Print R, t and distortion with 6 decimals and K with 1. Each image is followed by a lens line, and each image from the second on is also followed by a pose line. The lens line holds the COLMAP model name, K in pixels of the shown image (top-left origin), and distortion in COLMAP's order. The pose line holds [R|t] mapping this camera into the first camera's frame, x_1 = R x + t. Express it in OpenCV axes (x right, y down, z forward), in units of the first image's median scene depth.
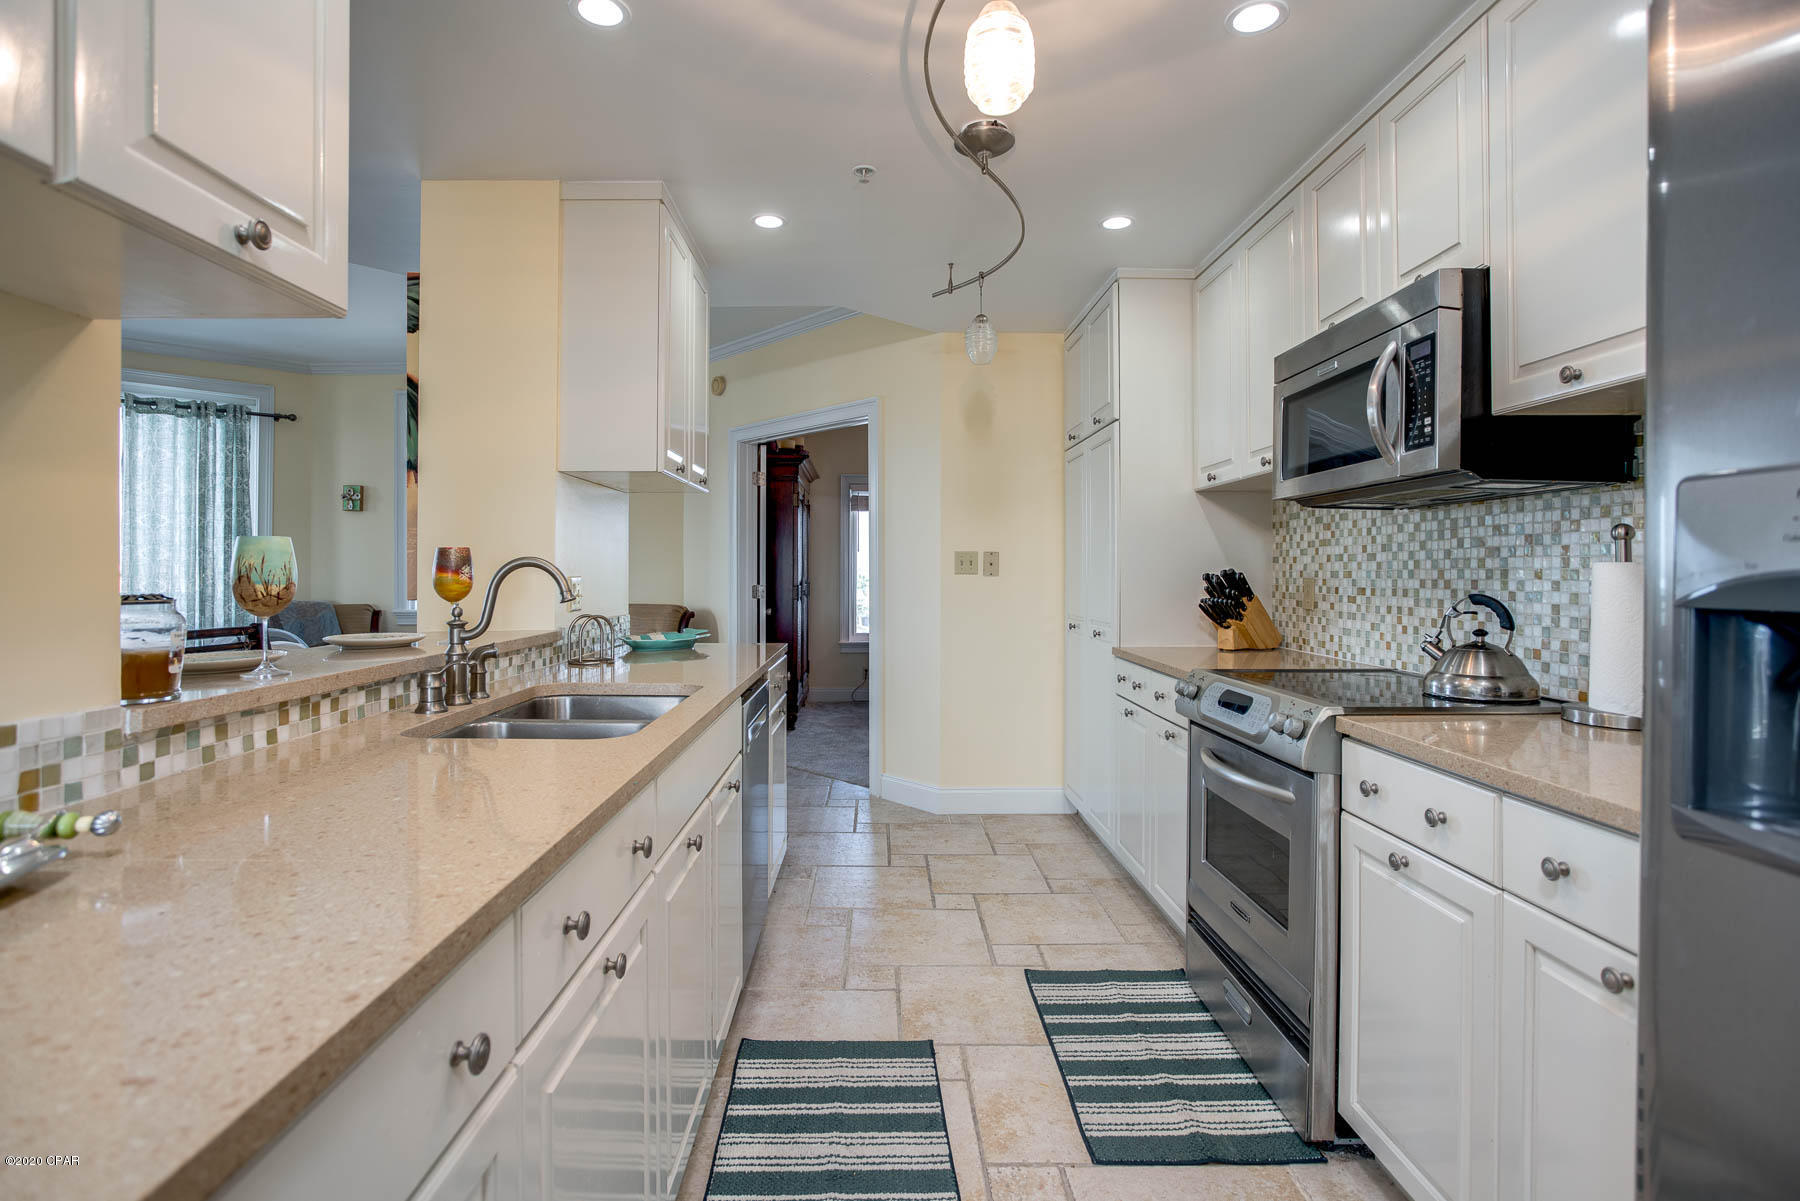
lens RADIAL K [[882.3, 0, 872.7], [0, 882.3, 582.5], [0, 0, 1]] dist [-0.040002, 0.031696]
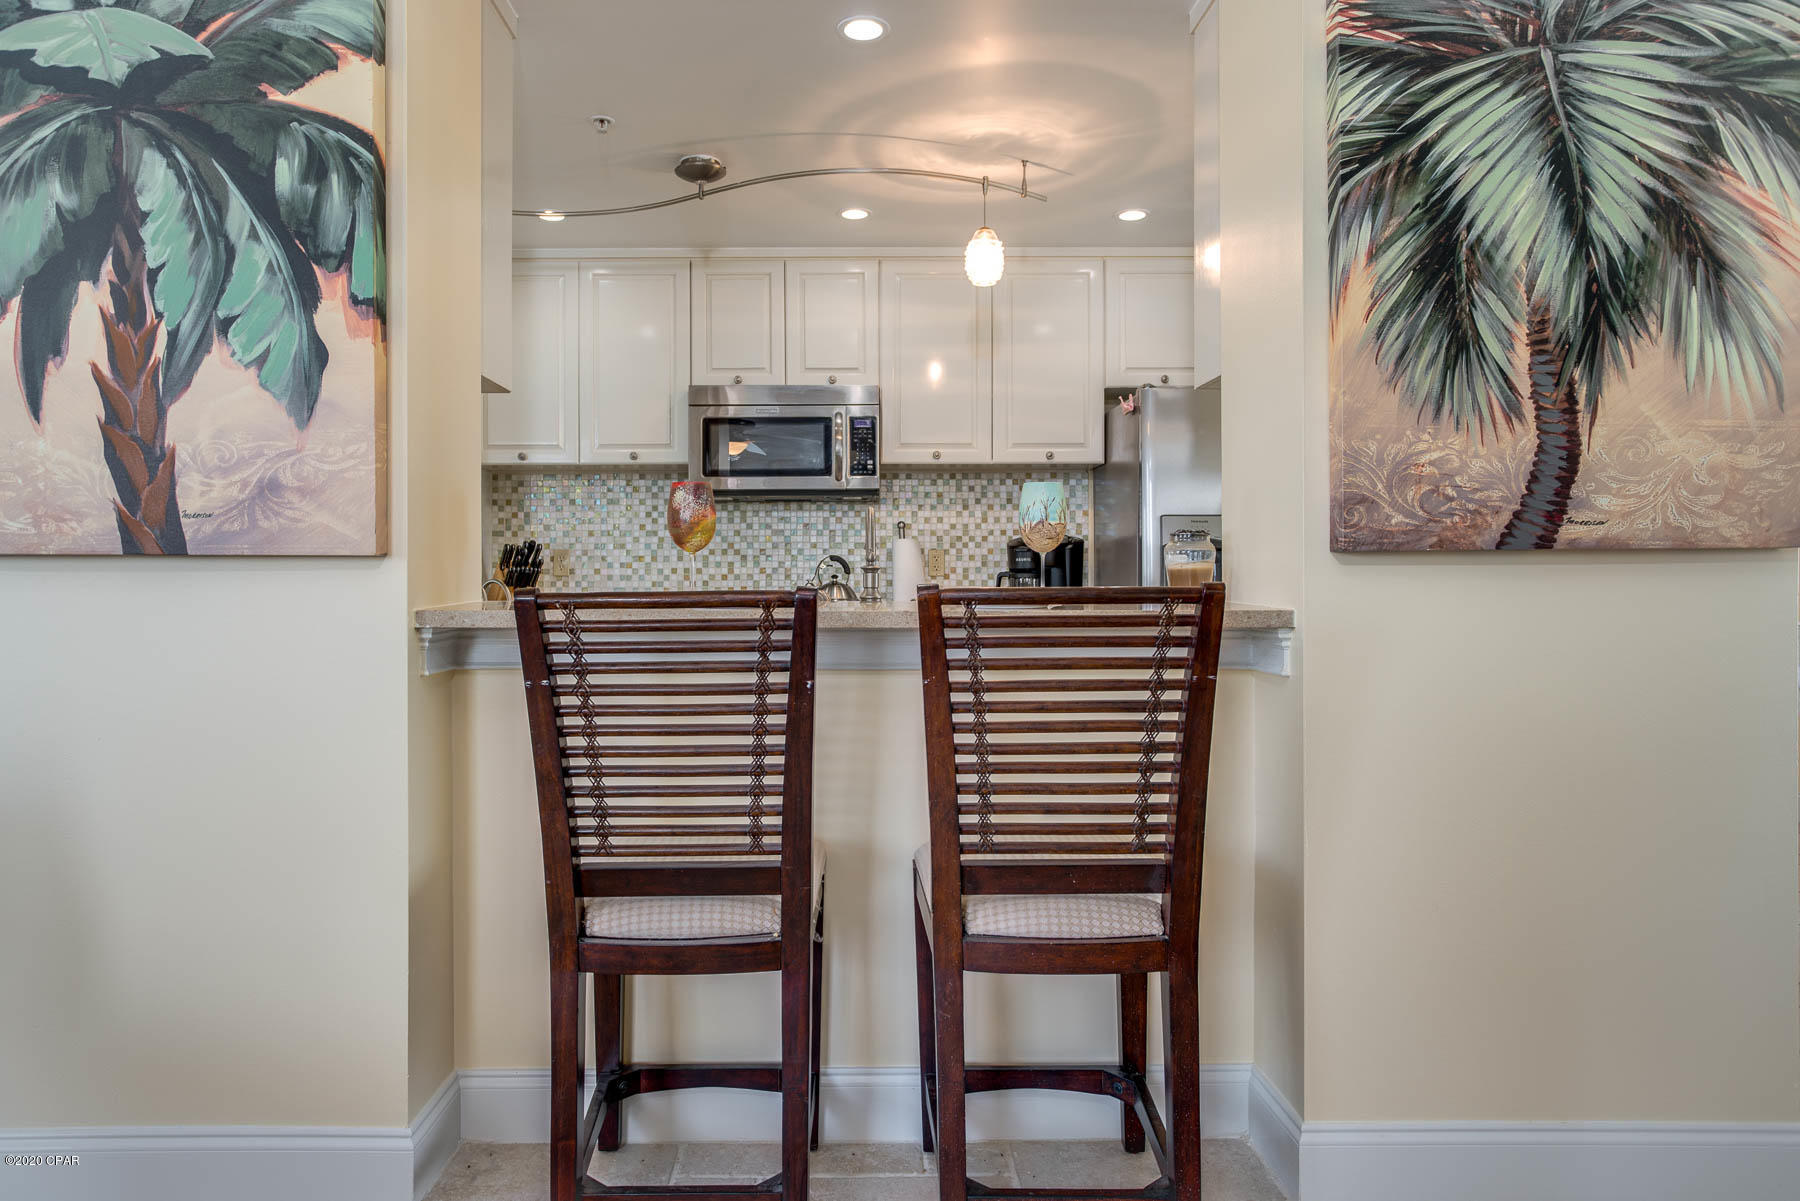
lens RADIAL K [[1133.0, 0, 860.1], [0, 1133.0, 565.5], [0, 0, 1]] dist [-0.020713, 0.028639]
pose [[-0.016845, 0.004090, 0.999850, -1.612176], [0.013854, 0.999897, -0.003856, 0.043281], [-0.999762, 0.013787, -0.016899, 0.943802]]
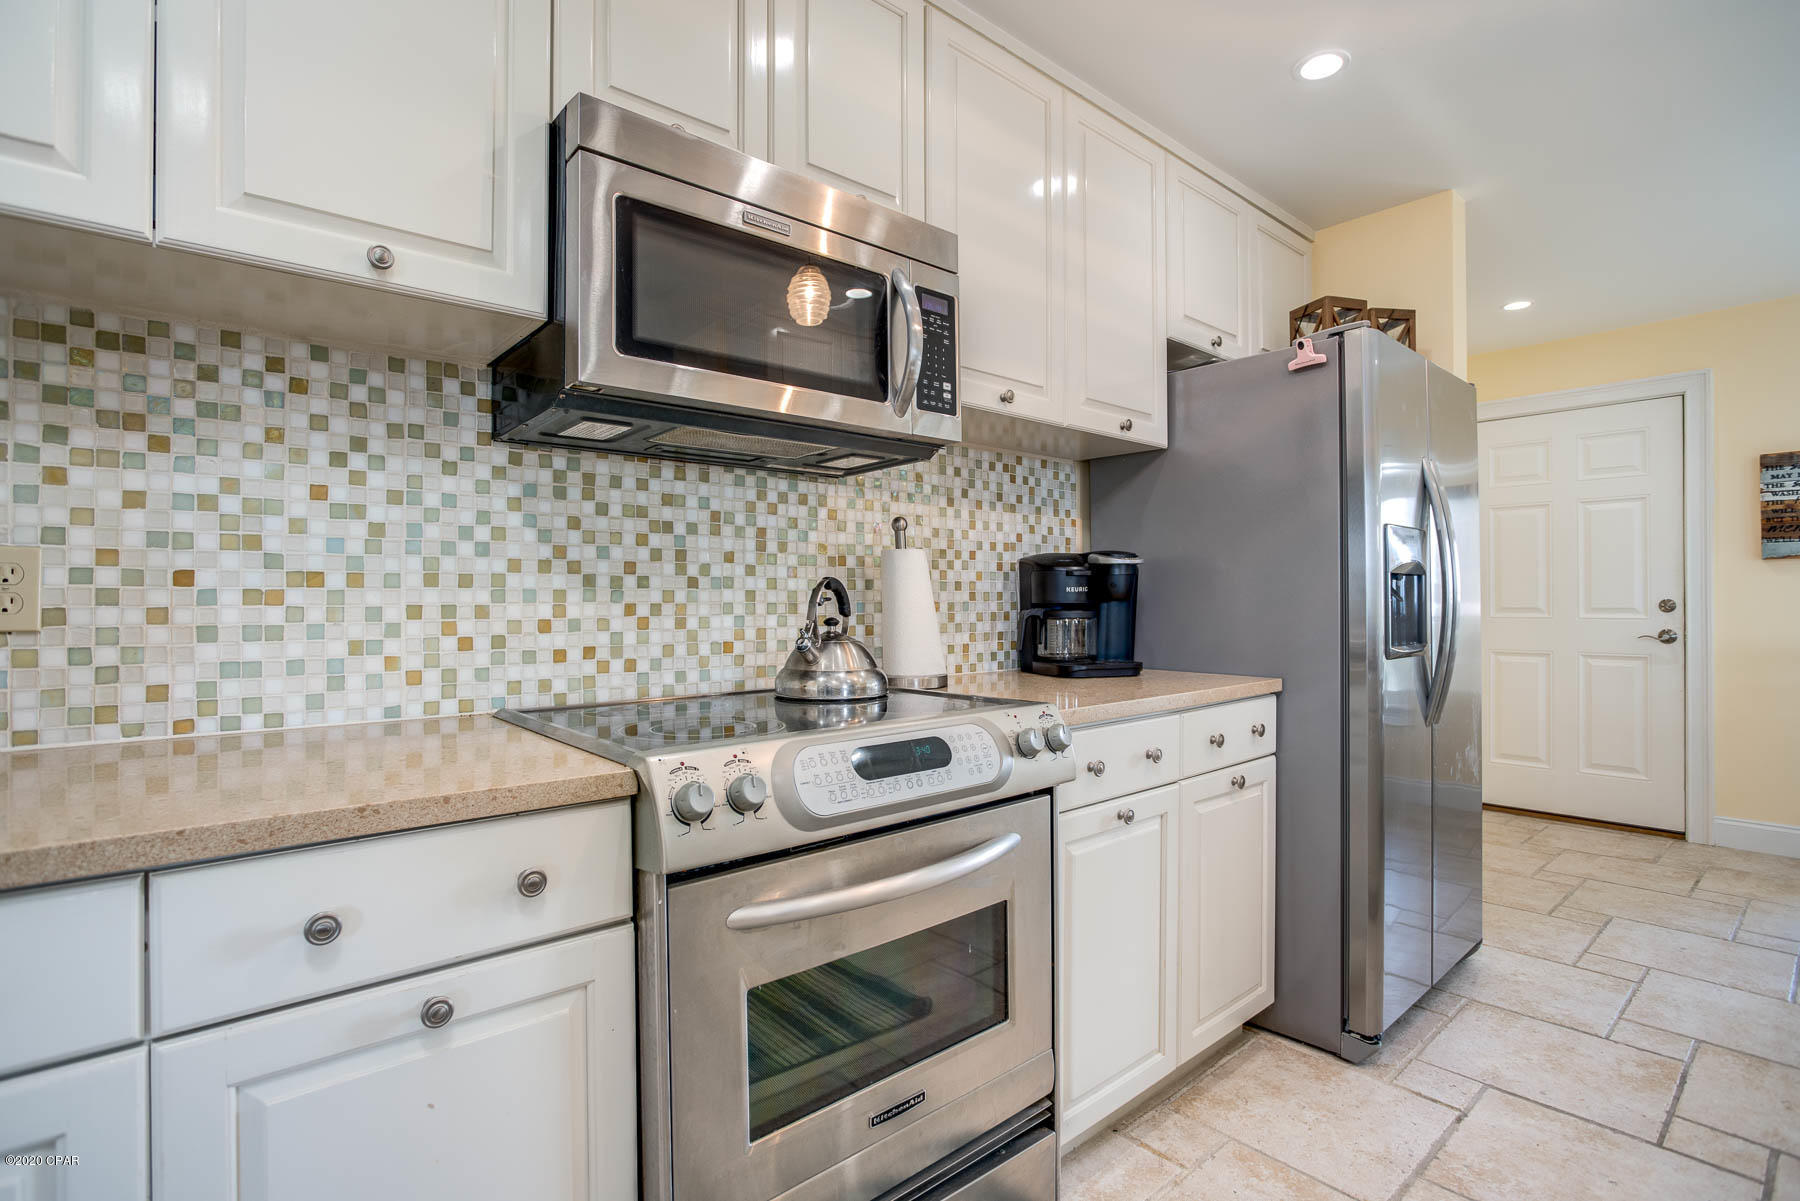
lens RADIAL K [[878.2, 0, 903.1], [0, 878.2, 595.7], [0, 0, 1]] dist [-0.052817, 0.026127]
pose [[-0.667182, 0.003965, 0.744885, -0.019730], [0.010440, 0.999937, 0.004029, 0.028242], [-0.744822, 0.010464, -0.667181, 1.464876]]
